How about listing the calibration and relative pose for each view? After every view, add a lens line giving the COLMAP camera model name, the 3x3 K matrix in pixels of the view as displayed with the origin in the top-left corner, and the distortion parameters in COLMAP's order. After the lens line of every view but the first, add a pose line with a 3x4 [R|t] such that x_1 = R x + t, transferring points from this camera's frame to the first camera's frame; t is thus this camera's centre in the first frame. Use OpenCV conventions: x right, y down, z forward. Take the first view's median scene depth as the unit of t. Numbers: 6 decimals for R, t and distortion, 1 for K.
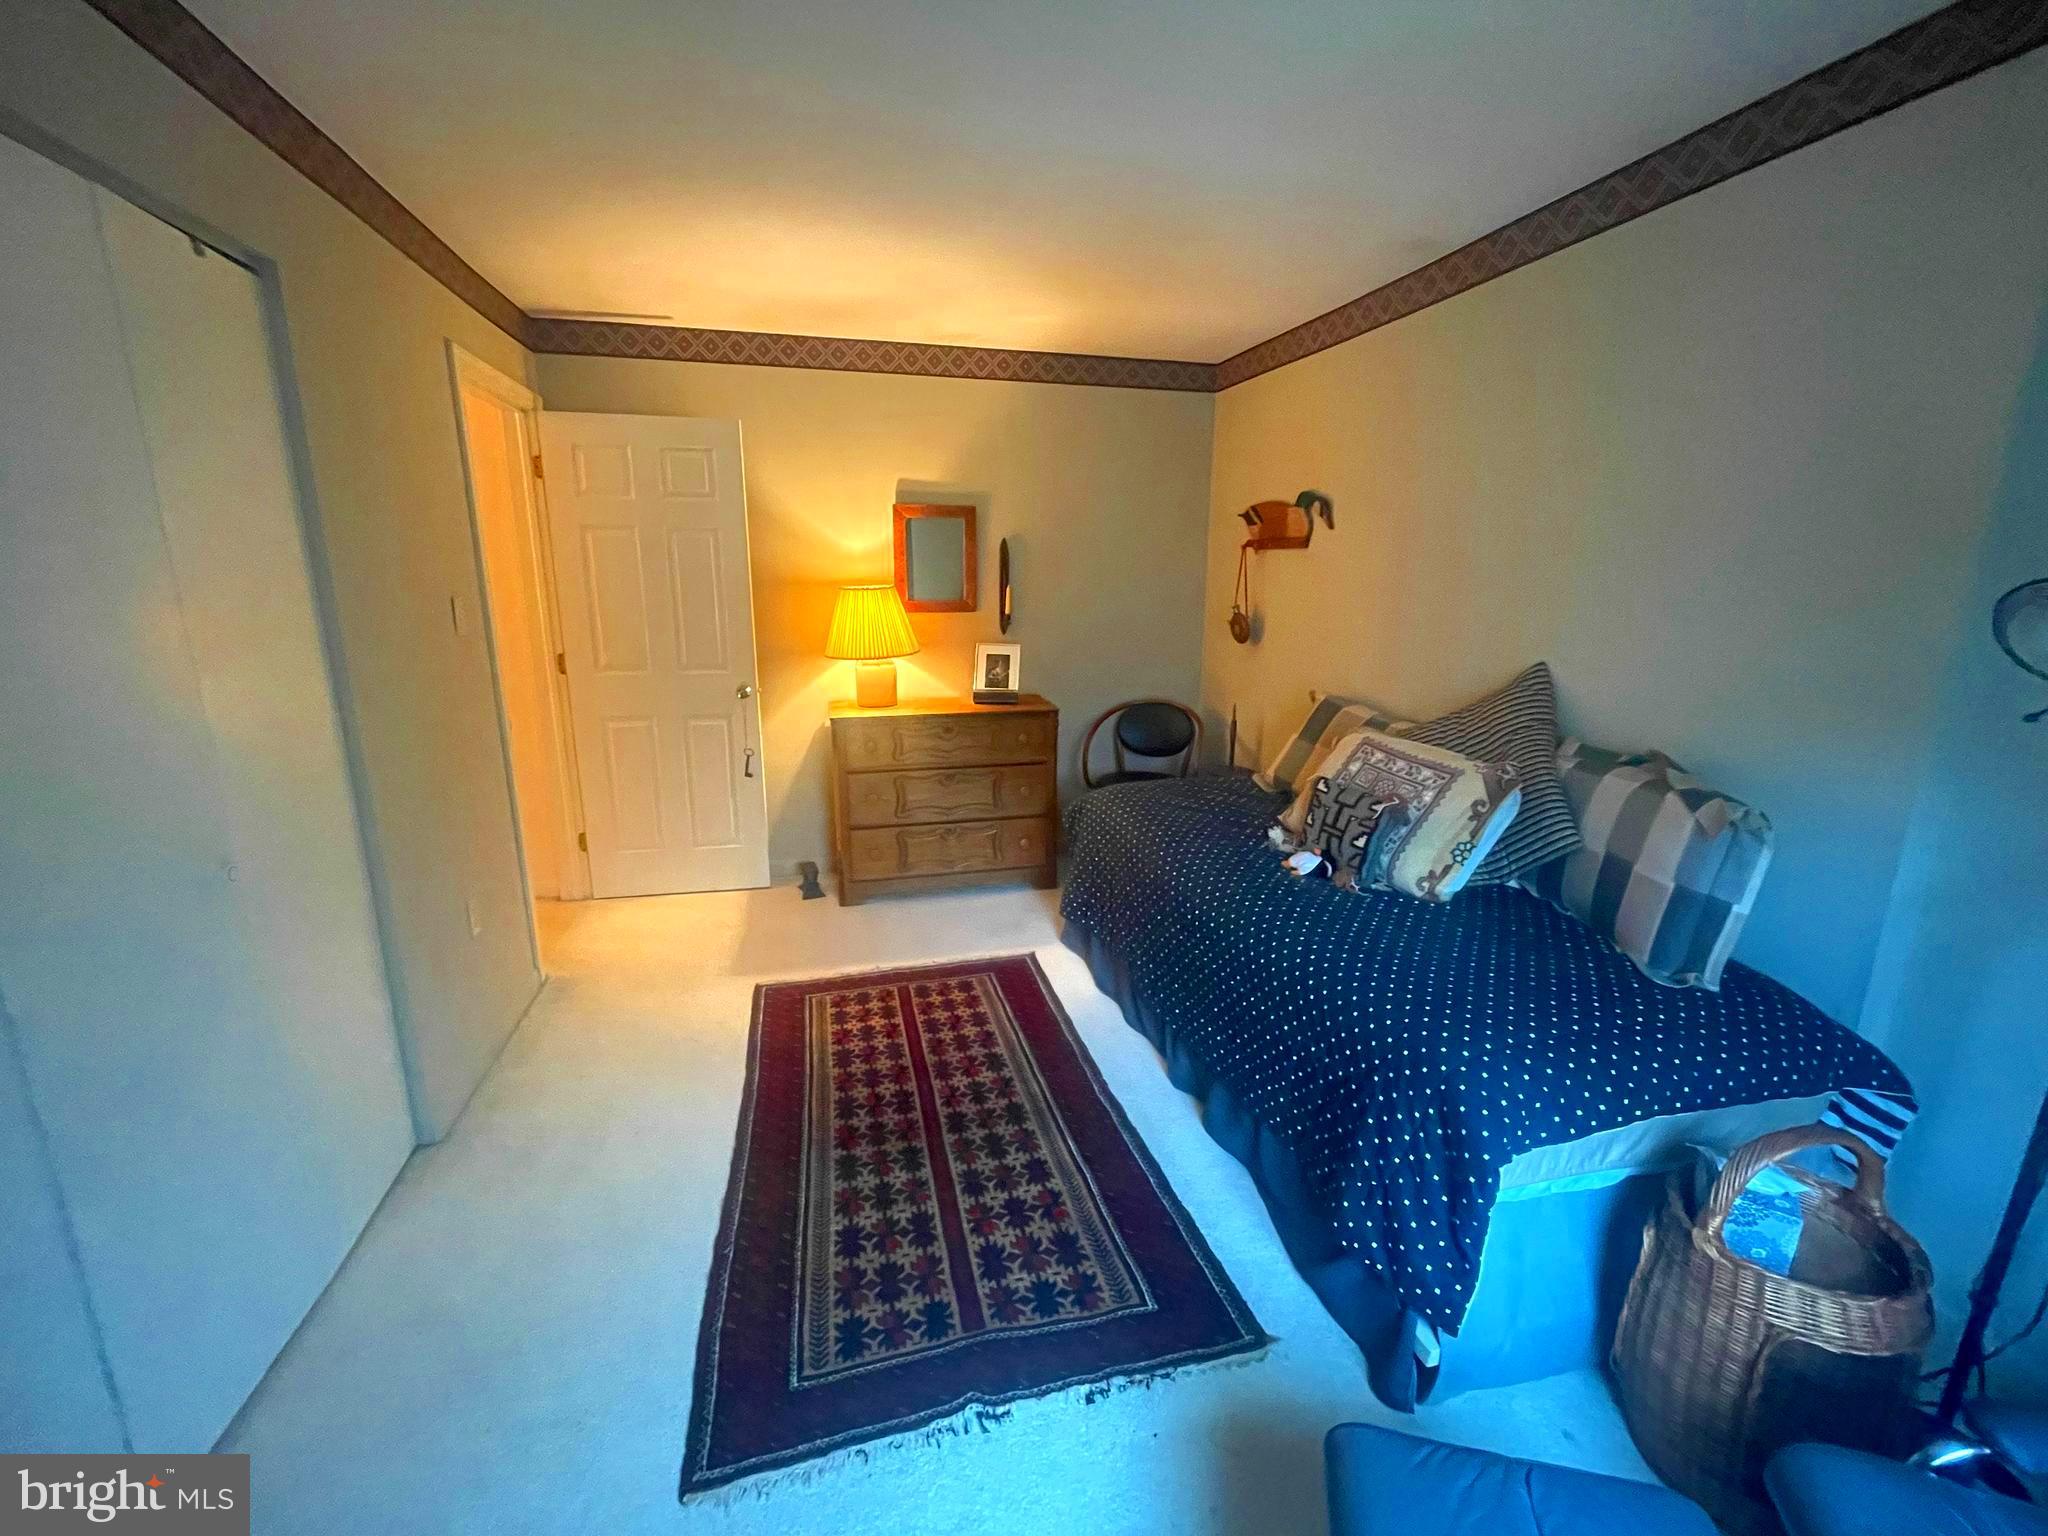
lens RADIAL K [[824.0, 0, 1023.9], [0, 824.0, 772.7], [0, 0, 1]] dist [-0.011134, -0.000251]
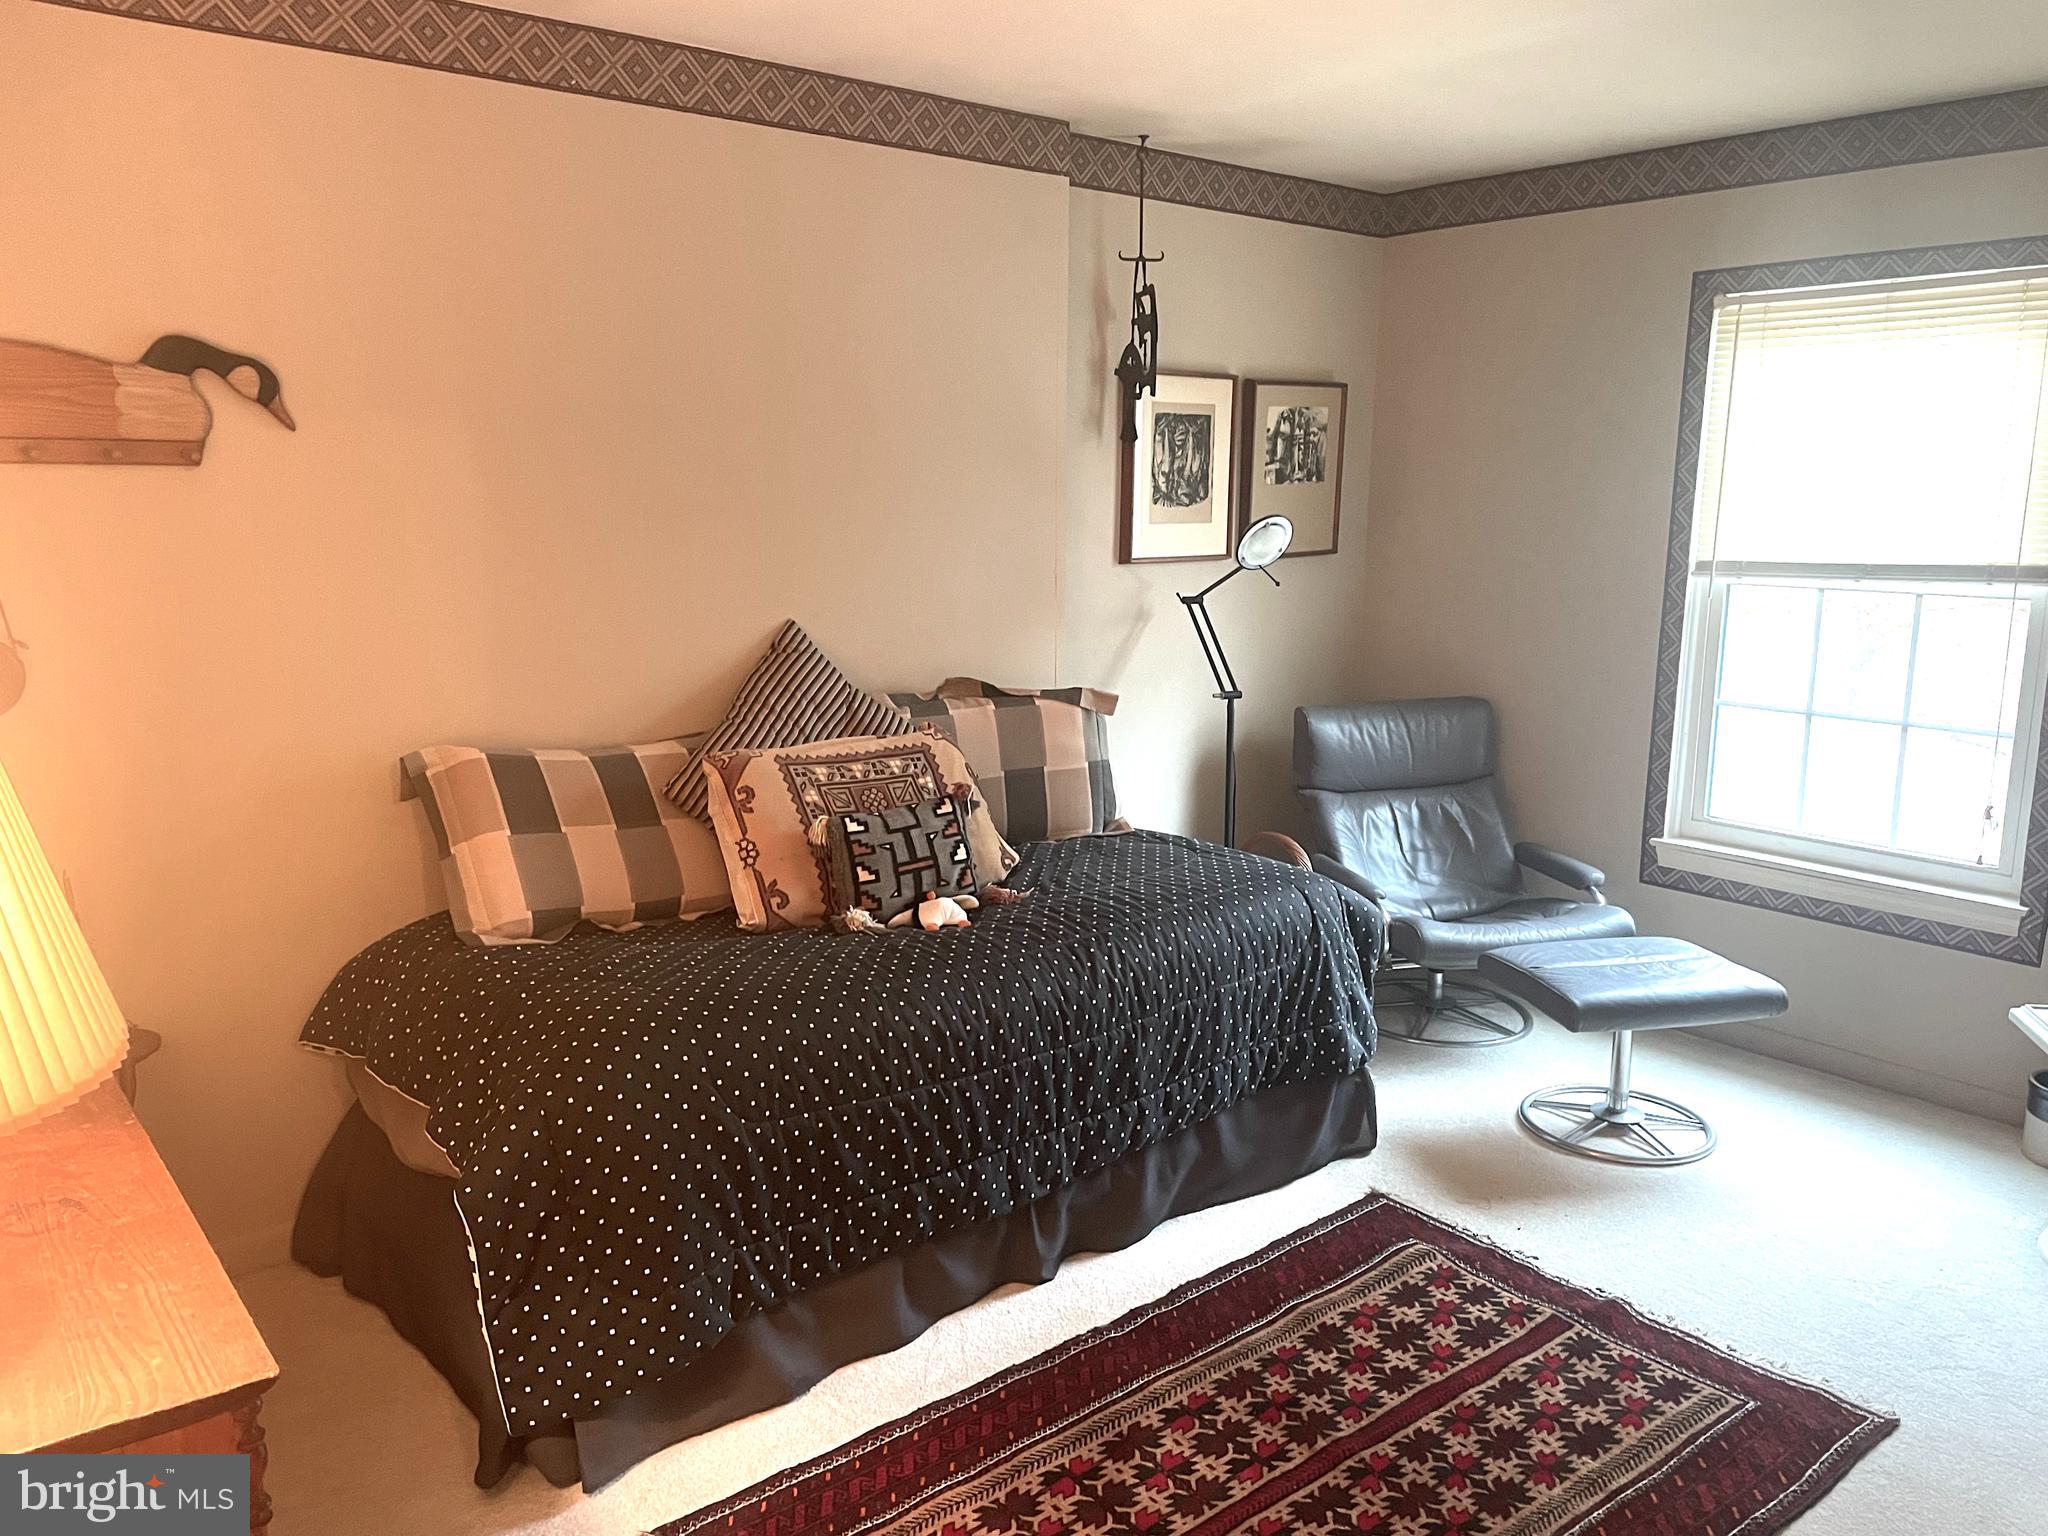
lens RADIAL K [[1545.5, 0, 1024.0], [0, 1545.5, 768.0], [0, 0, 1]] dist [0.086329, -0.123617]
pose [[-0.430520, -0.171633, 0.886112, -0.947751], [0.207160, 0.936755, 0.282091, -0.410522], [-0.878486, 0.305013, -0.367736, 1.488568]]
